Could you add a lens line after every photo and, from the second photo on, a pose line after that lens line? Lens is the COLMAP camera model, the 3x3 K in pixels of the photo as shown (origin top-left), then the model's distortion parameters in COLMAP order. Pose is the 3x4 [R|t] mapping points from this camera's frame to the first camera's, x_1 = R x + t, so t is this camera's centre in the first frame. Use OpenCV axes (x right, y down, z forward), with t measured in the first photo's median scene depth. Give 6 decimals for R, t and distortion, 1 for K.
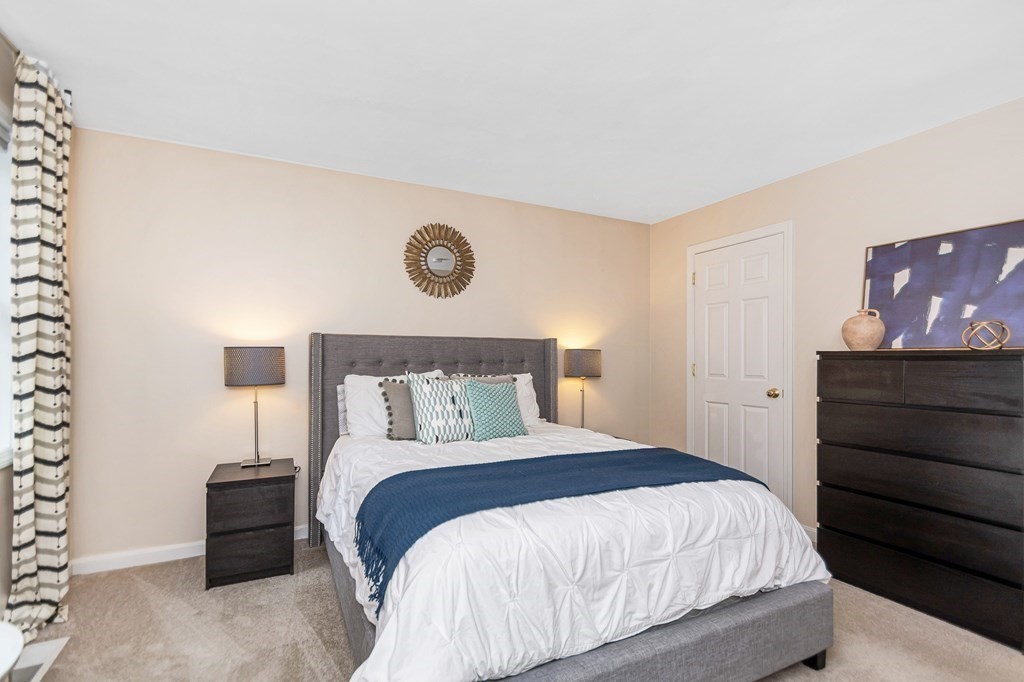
lens RADIAL K [[479.1, 0, 532.5], [0, 479.1, 364.3], [0, 0, 1]] dist [0.004183, -0.000443]
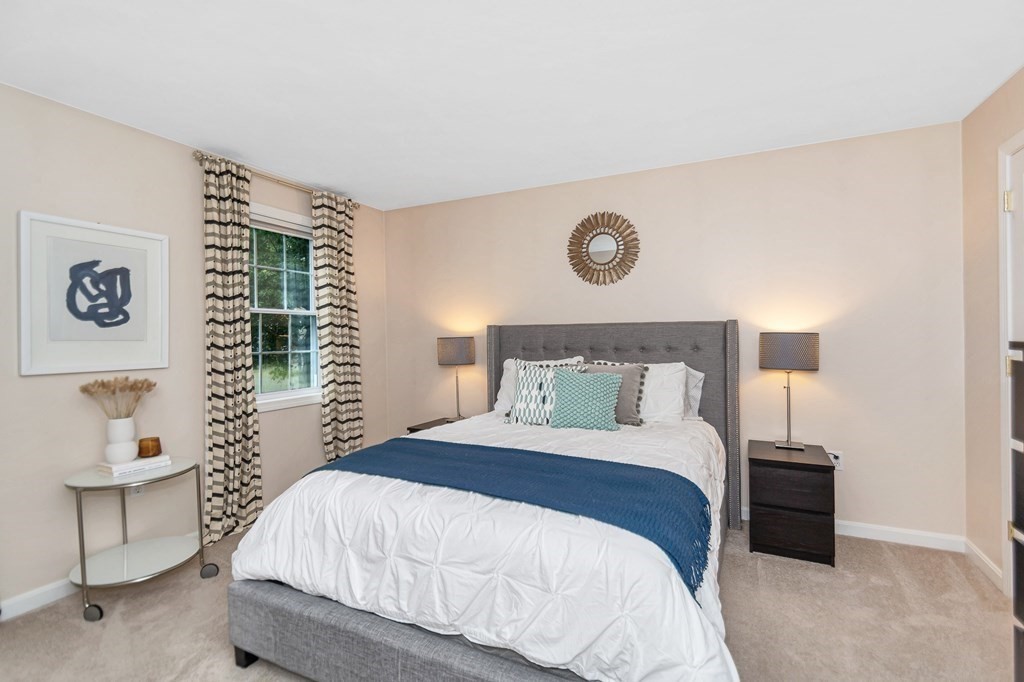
lens RADIAL K [[475.0, 0, 512.0], [0, 475.0, 341.0], [0, 0, 1]] dist [-0.001707, -0.000170]
pose [[0.603644, 0.003427, -0.797247, 0.574757], [-0.001546, 0.999994, 0.003127, -0.026317], [0.797253, -0.000655, 0.603645, 0.276046]]
